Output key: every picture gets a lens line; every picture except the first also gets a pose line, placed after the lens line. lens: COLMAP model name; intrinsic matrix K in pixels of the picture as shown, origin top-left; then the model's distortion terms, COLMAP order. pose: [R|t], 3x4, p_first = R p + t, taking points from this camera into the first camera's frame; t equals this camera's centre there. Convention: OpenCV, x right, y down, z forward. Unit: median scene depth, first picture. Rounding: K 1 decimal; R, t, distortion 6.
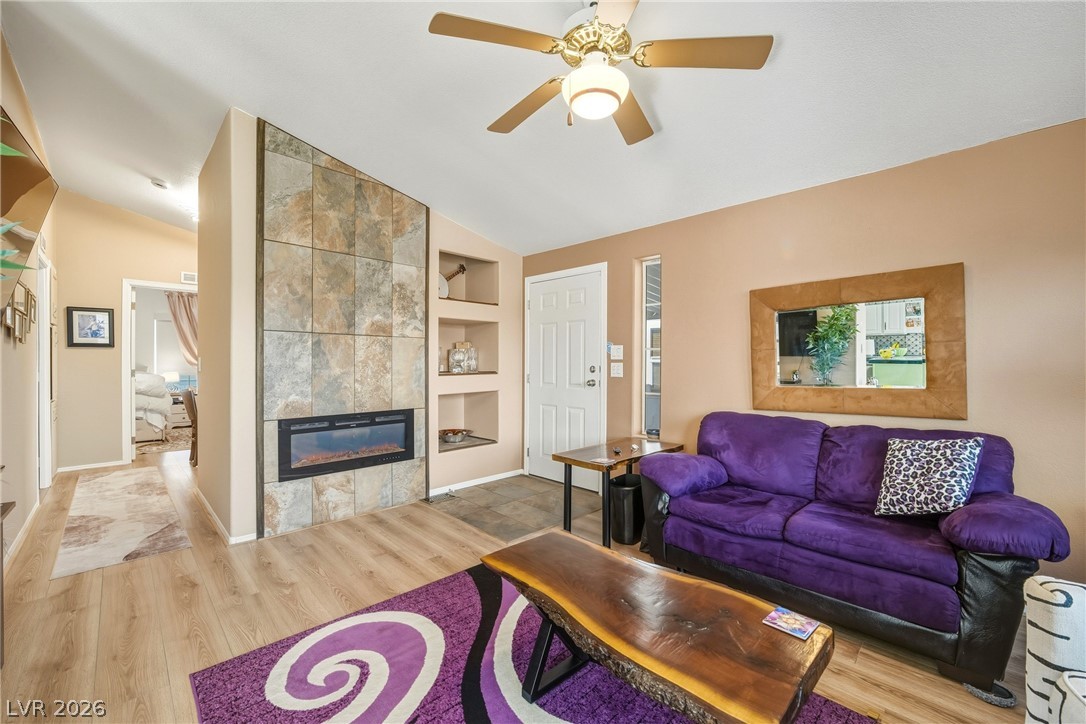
lens RADIAL K [[432.2, 0, 546.0], [0, 432.2, 366.2], [0, 0, 1]] dist [-0.011665, 0.003715]
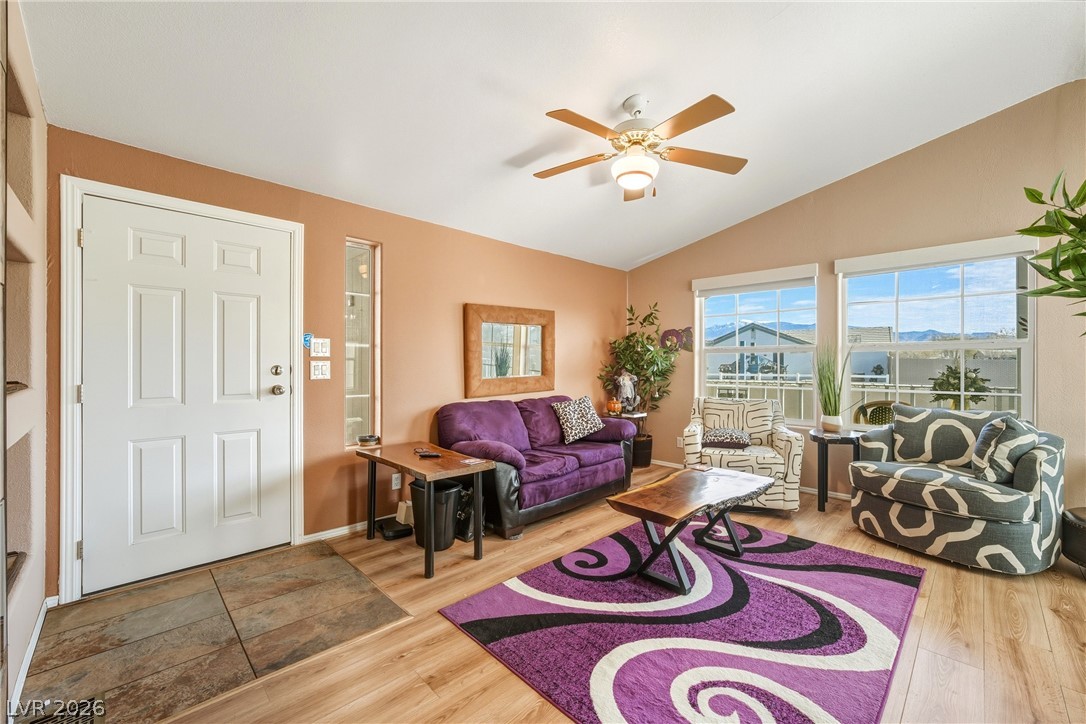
lens RADIAL K [[432.2, 0, 549.1], [0, 432.2, 362.6], [0, 0, 1]] dist [-0.011665, 0.003715]
pose [[0.010772, -0.003637, 0.999935, -0.673842], [0.003198, 0.999988, 0.003603, -0.007084], [-0.999937, 0.003159, 0.010784, 0.648287]]
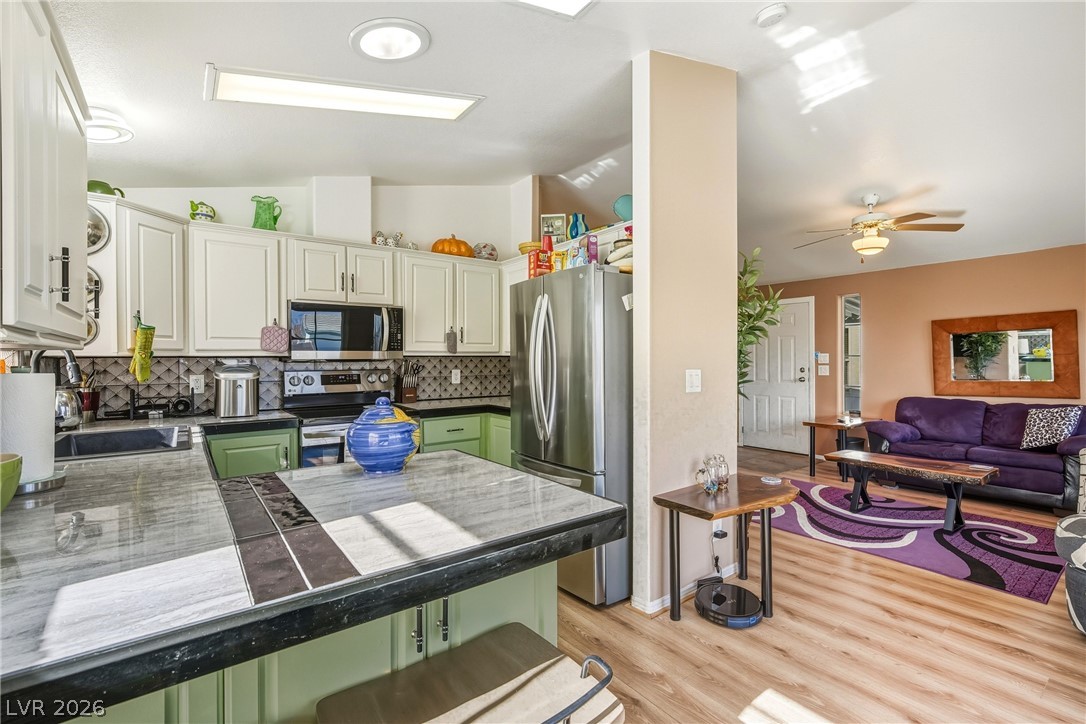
lens RADIAL K [[482.5, 0, 562.8], [0, 482.5, 360.7], [0, 0, 1]] dist [0.016740, 0.000199]
pose [[0.993316, -0.008113, -0.115142, -0.584963], [0.007507, 0.999956, -0.005703, -0.023674], [0.115183, 0.004800, 0.993333, -0.819125]]
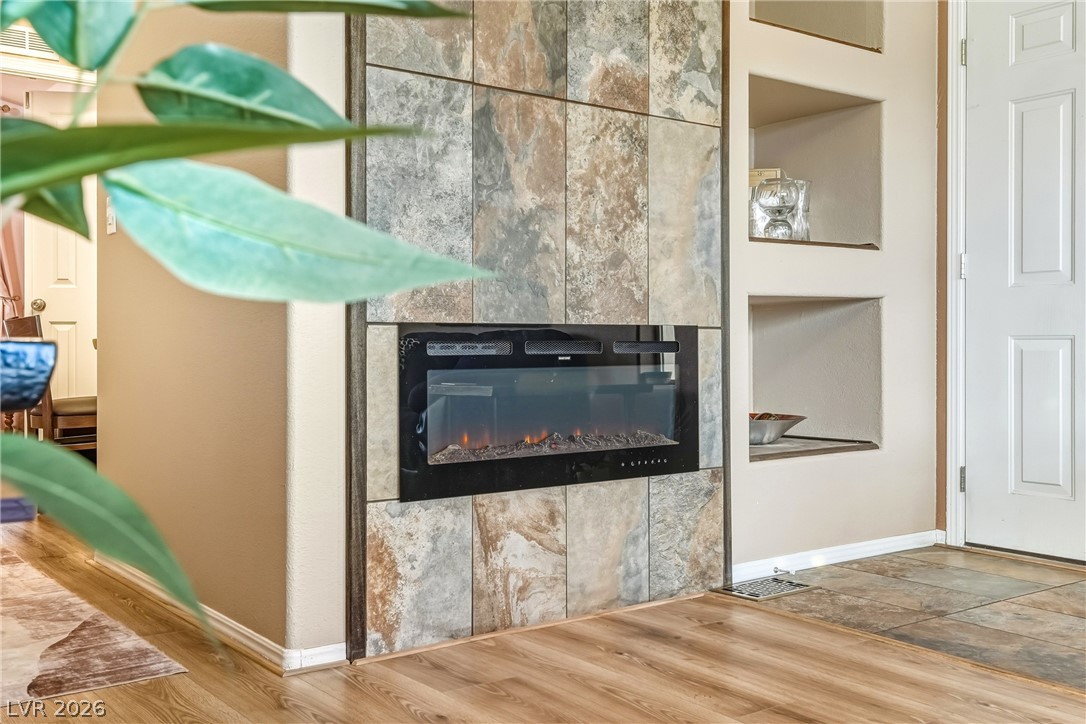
lens RADIAL K [[1099.4, 0, 550.2], [0, 1099.4, 354.1], [0, 0, 1]] dist [0.019292, 0.000000]
pose [[0.992329, 0.000065, -0.123627, -0.347629], [-0.000094, 1.000000, -0.000236, 0.133581], [0.123627, 0.000246, 0.992329, 0.114205]]
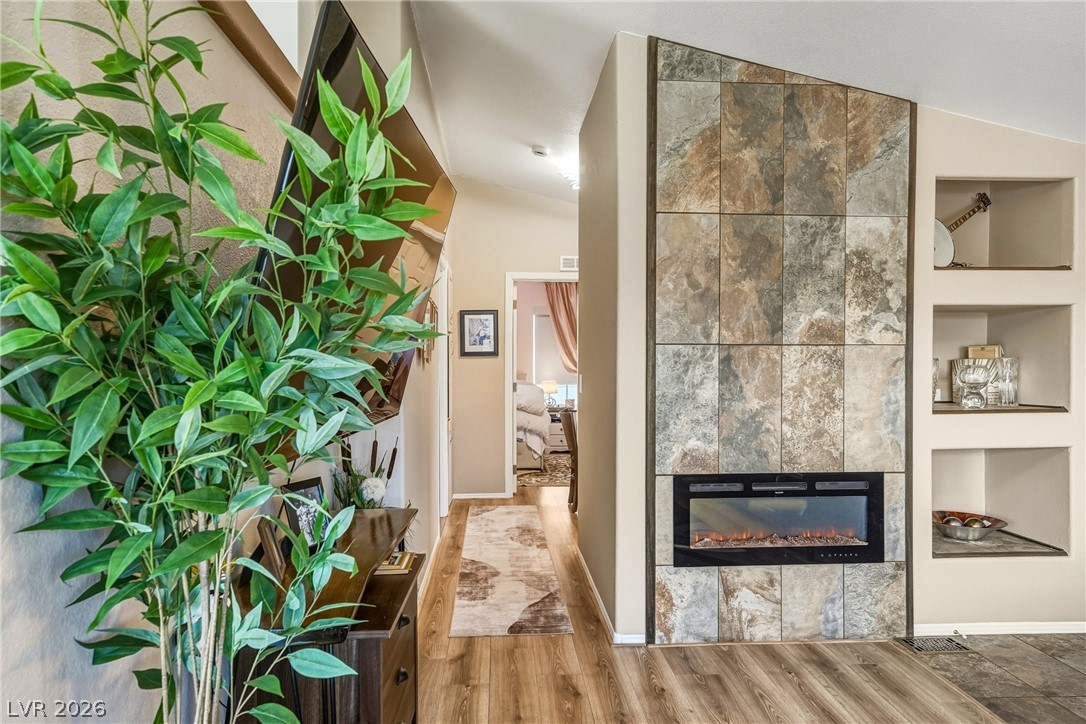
lens RADIAL K [[720.6, 0, 546.5], [0, 720.6, 366.7], [0, 0, 1]] dist [0.012152, 0.010757]
pose [[0.752848, 0.006085, -0.658166, -0.022008], [-0.002481, 0.999976, 0.006407, -0.047525], [0.658189, -0.003190, 0.752846, 0.010472]]
